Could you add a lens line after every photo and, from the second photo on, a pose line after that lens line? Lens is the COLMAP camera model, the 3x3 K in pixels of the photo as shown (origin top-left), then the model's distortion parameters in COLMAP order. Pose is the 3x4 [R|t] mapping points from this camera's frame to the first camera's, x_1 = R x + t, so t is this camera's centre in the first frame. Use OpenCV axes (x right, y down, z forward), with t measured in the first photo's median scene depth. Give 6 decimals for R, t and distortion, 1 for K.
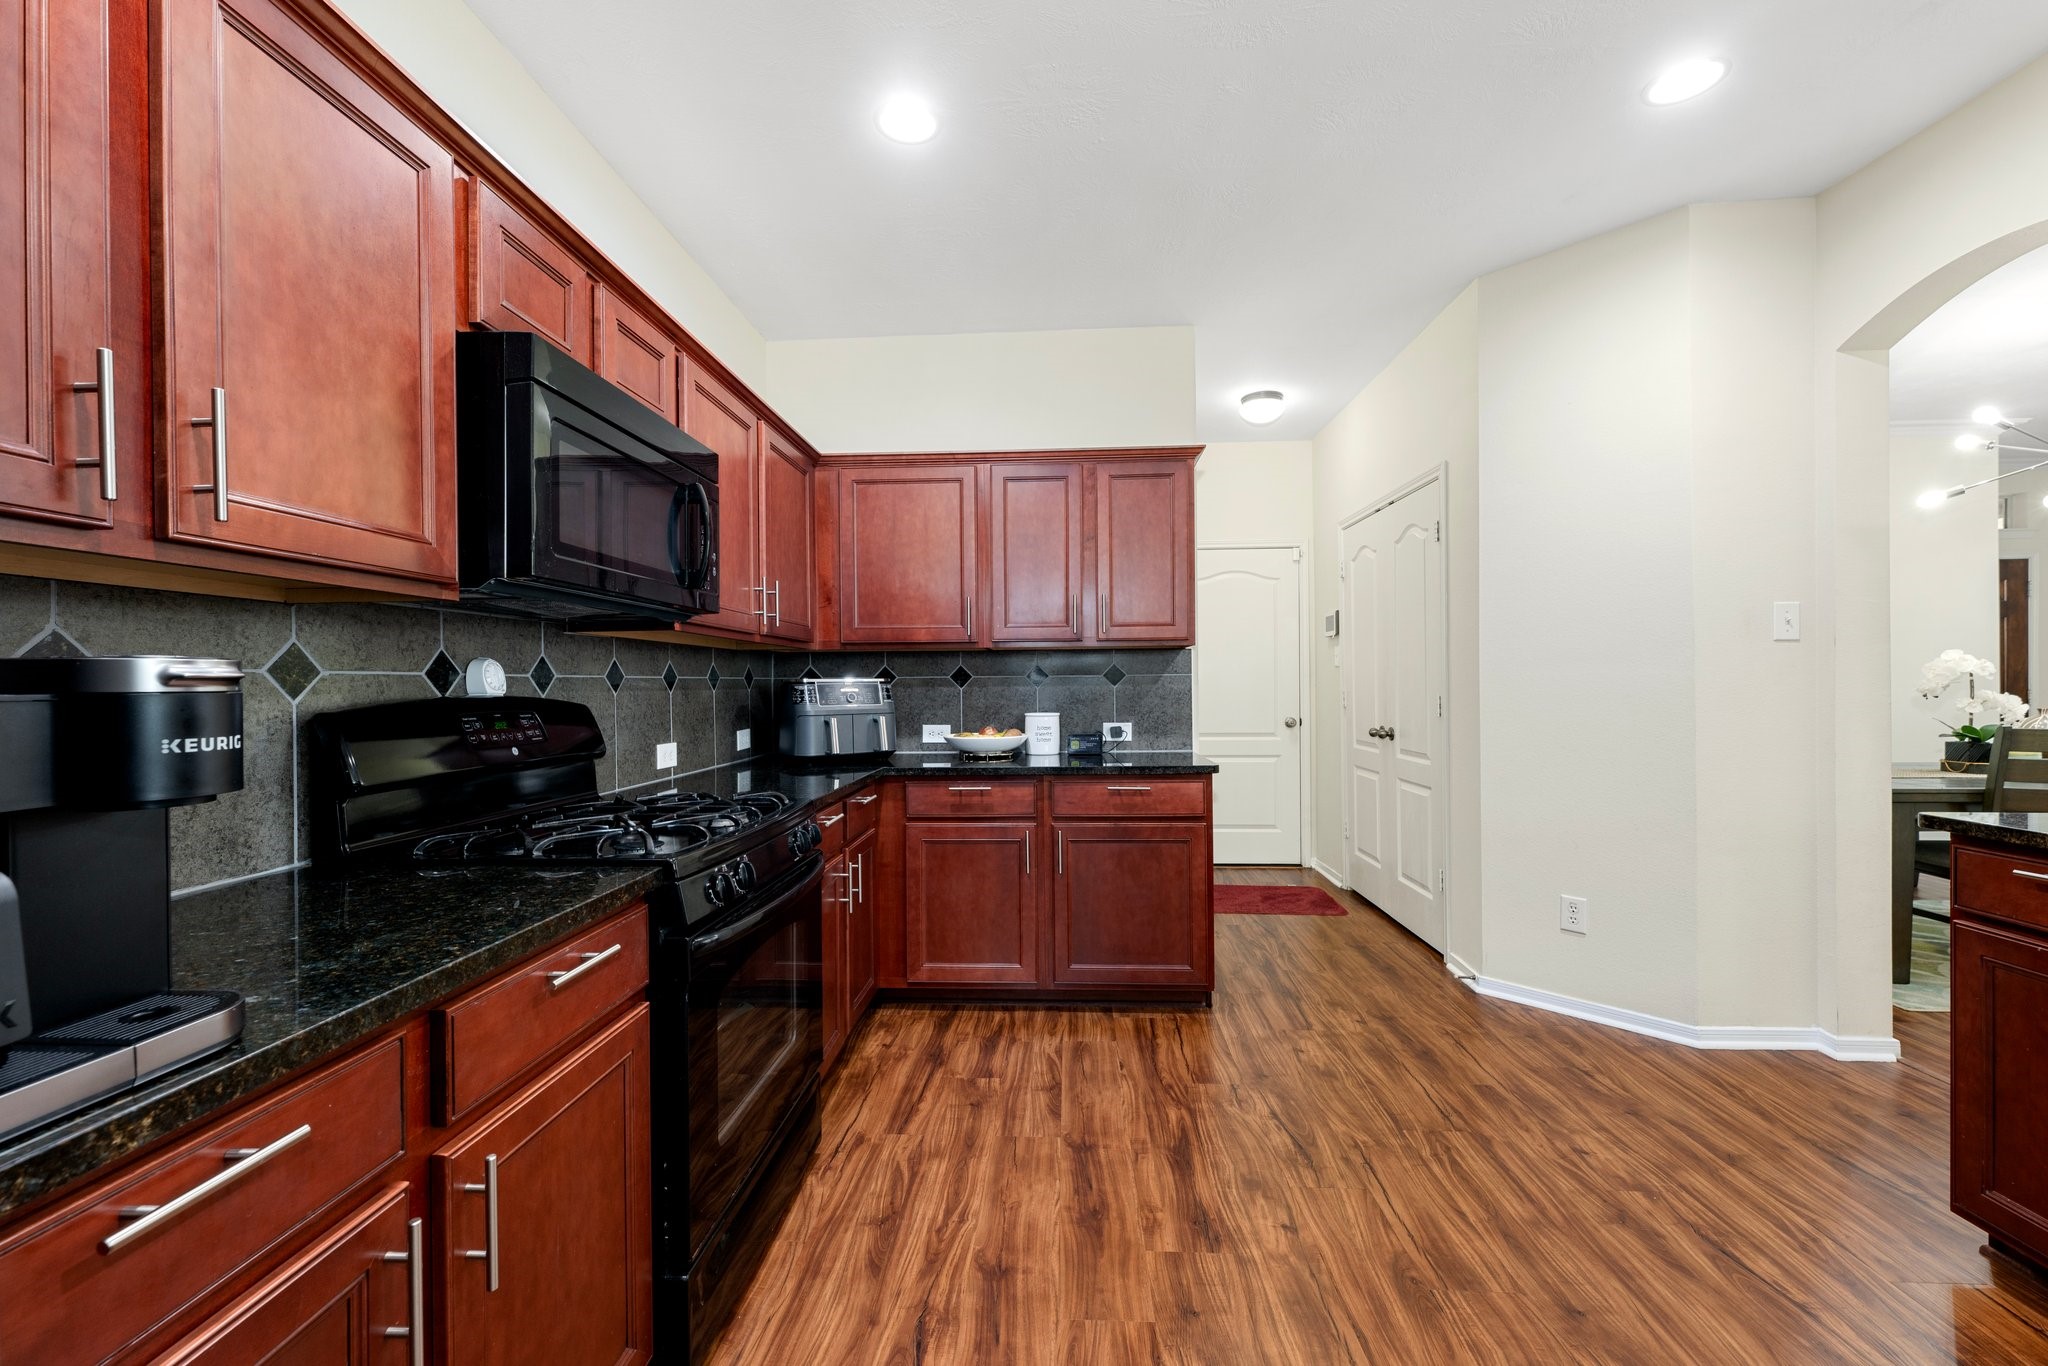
lens RADIAL K [[834.3, 0, 1021.9], [0, 834.3, 688.5], [0, 0, 1]] dist [0.002450, -0.000280]
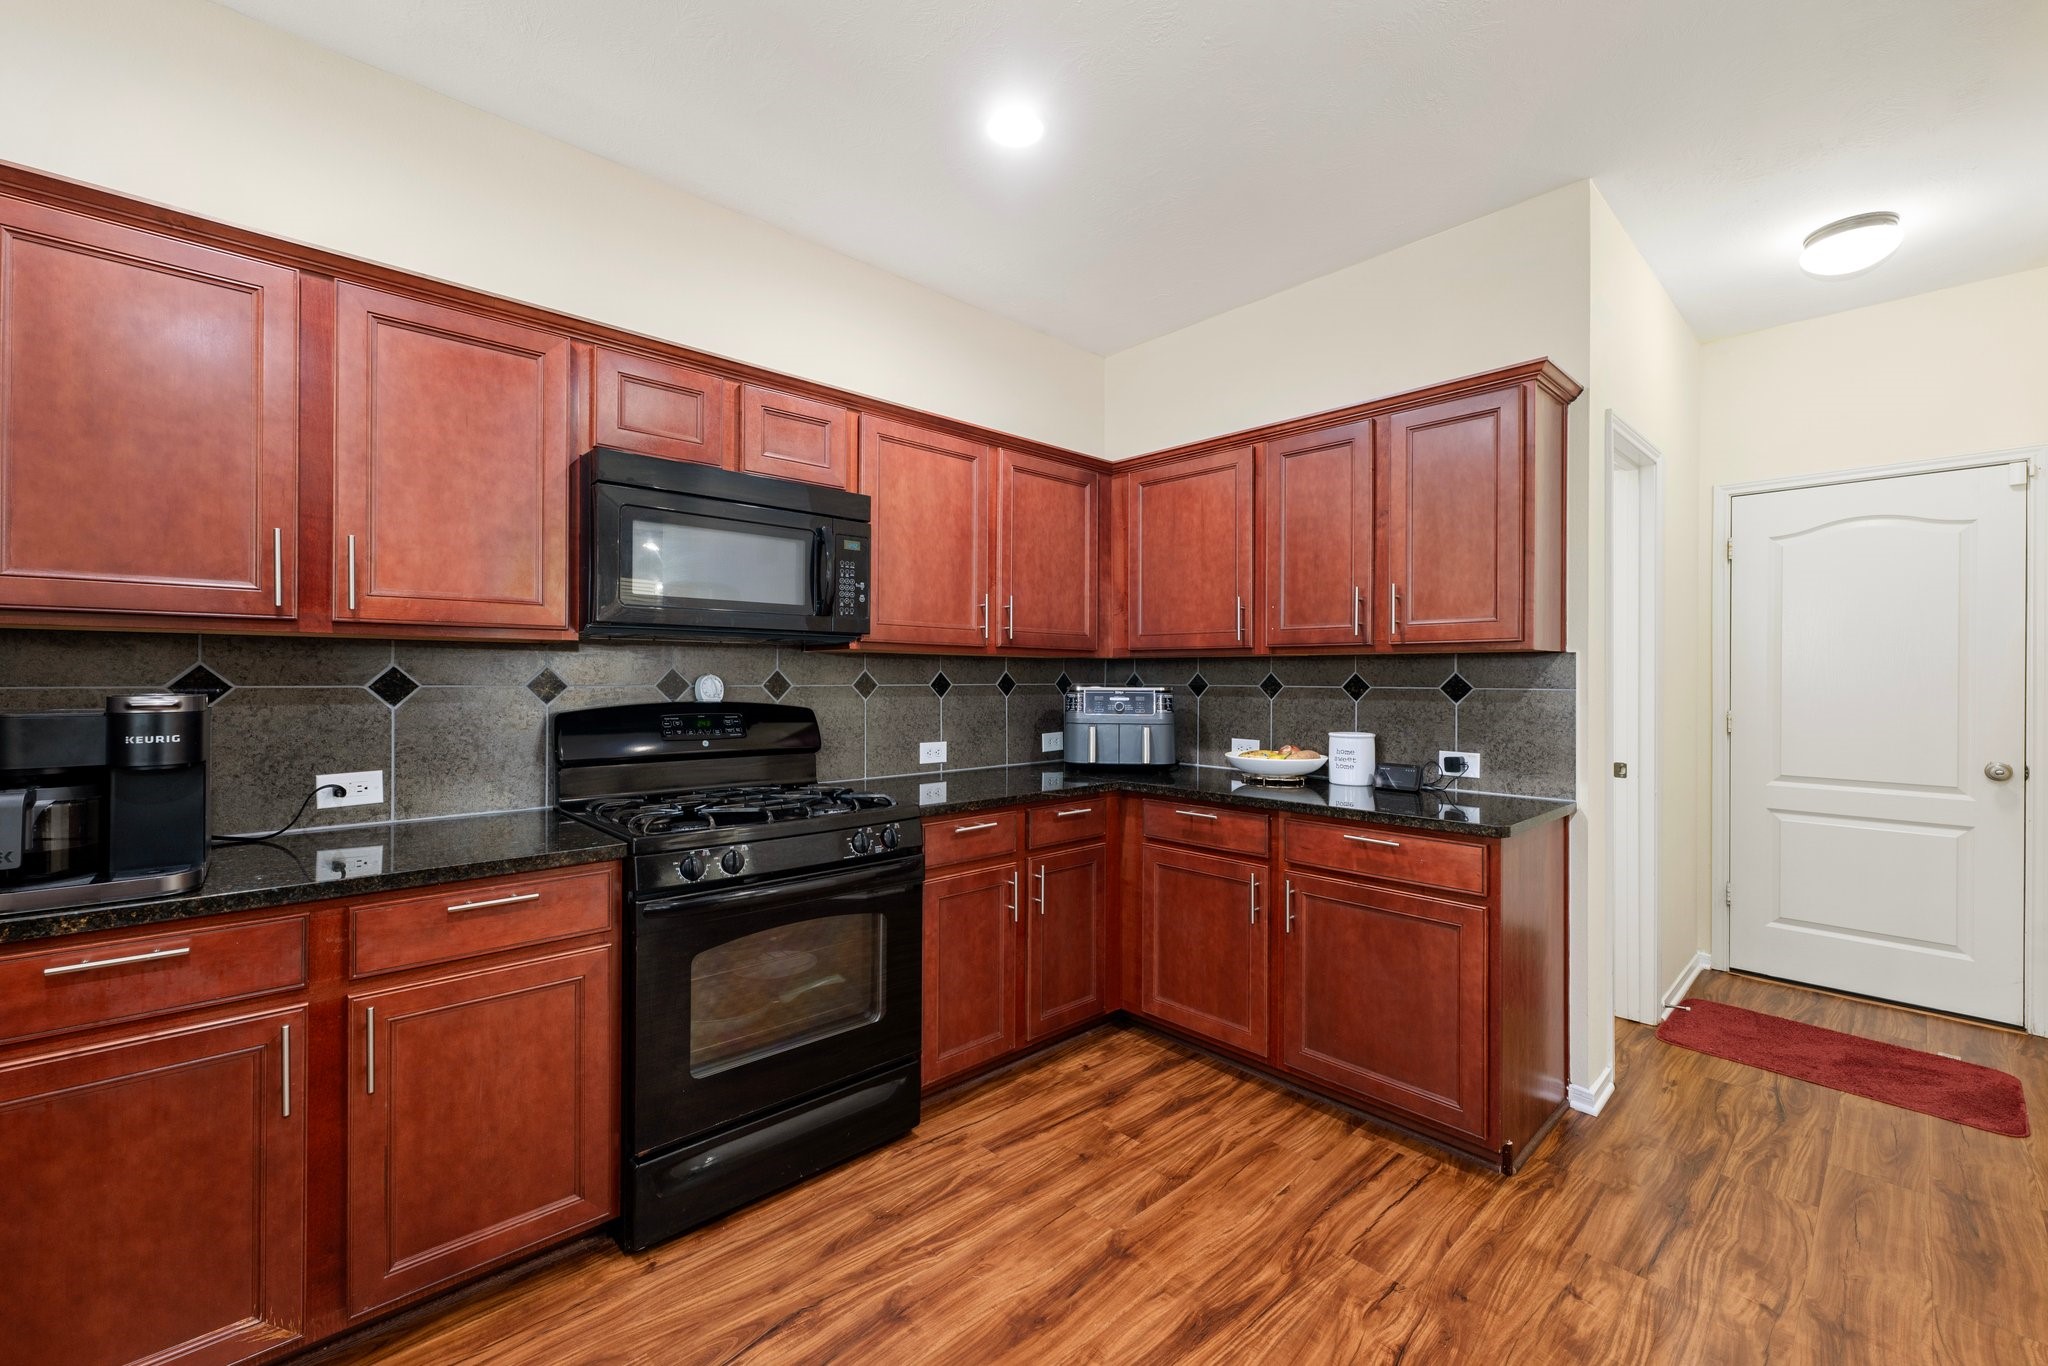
lens RADIAL K [[836.4, 0, 1018.9], [0, 836.4, 678.8], [0, 0, 1]] dist [0.002058, 0.000183]
pose [[0.721214, 0.015077, -0.692548, 0.471773], [-0.016026, 0.999859, 0.005079, -0.030069], [0.692527, 0.007436, 0.721354, 0.251004]]
